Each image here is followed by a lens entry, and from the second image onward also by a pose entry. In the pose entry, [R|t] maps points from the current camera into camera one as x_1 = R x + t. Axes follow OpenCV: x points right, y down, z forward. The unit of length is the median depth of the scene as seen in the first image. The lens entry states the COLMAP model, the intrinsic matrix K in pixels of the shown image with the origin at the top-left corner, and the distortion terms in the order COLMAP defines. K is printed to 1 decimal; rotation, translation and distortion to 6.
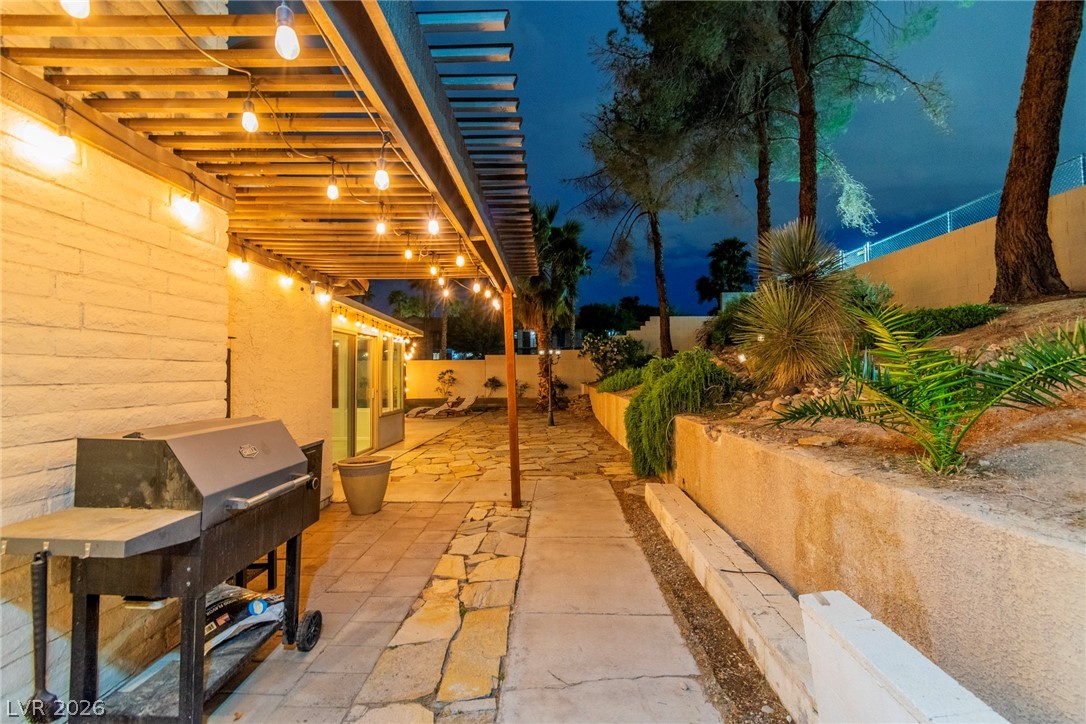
lens RADIAL K [[477.0, 0, 541.7], [0, 477.0, 357.4], [0, 0, 1]] dist [0.001252, -0.000472]
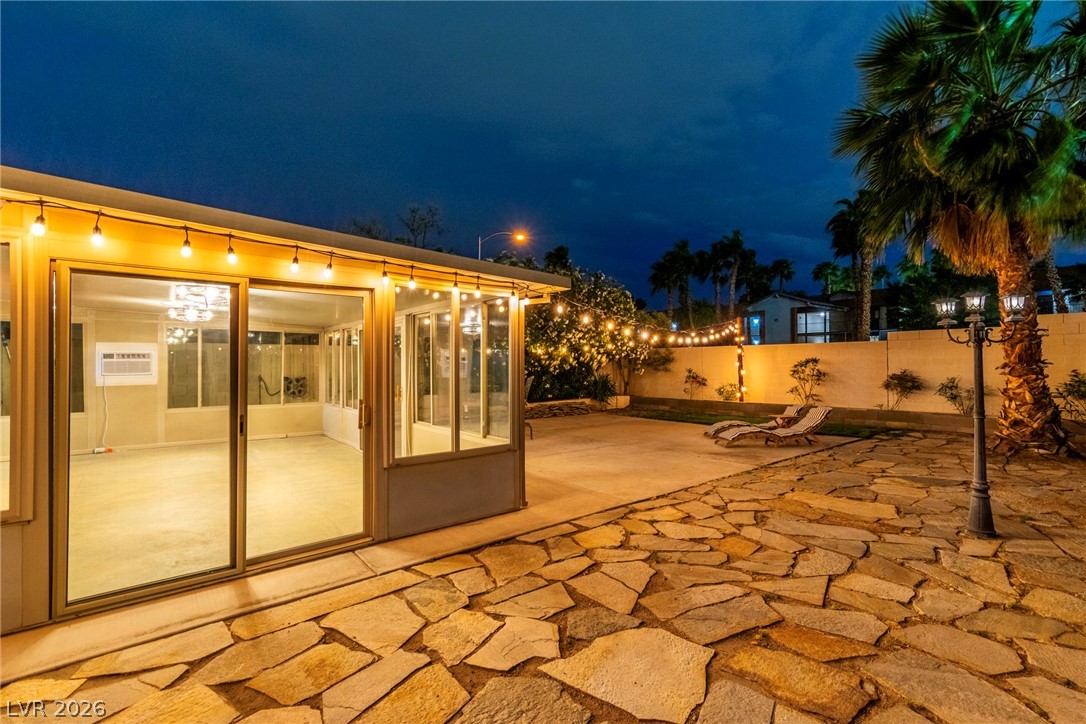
lens RADIAL K [[477.8, 0, 543.0], [0, 477.8, 362.0], [0, 0, 1]] dist [-0.001293, -0.000638]
pose [[0.651161, -0.001979, -0.758937, 0.053083], [0.028270, 0.999366, 0.021649, 0.009037], [0.758413, -0.035551, 0.650804, 0.426092]]
